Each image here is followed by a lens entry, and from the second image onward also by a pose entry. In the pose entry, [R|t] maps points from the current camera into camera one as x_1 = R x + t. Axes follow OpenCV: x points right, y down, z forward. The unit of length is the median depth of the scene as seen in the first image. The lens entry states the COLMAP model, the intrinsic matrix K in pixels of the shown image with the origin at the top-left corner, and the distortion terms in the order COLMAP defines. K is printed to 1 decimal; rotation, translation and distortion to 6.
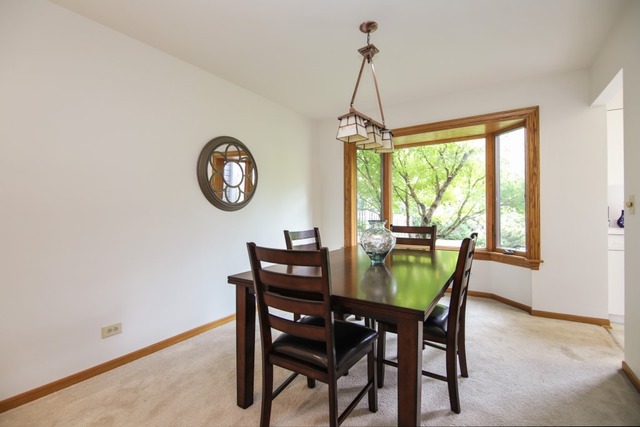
lens RADIAL K [[289.2, 0, 318.3], [0, 289.2, 212.8], [0, 0, 1]] dist [0.000724, 0.000081]
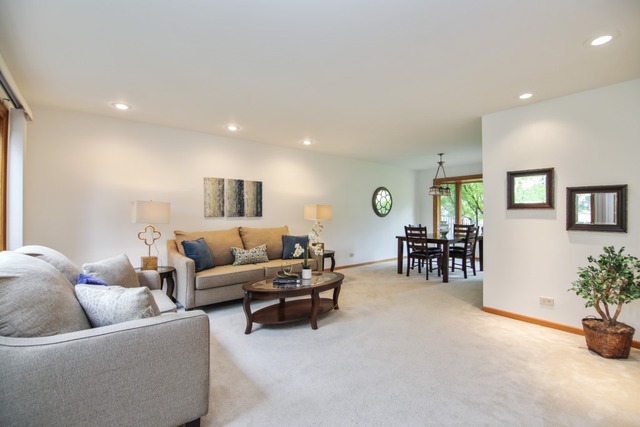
lens RADIAL K [[289.2, 0, 318.3], [0, 289.2, 212.8], [0, 0, 1]] dist [0.000724, 0.000081]
pose [[0.951670, 0.006365, -0.307057, -0.096320], [-0.009028, 0.999933, -0.007251, -0.025808], [0.306990, 0.009673, 0.951664, -2.010945]]
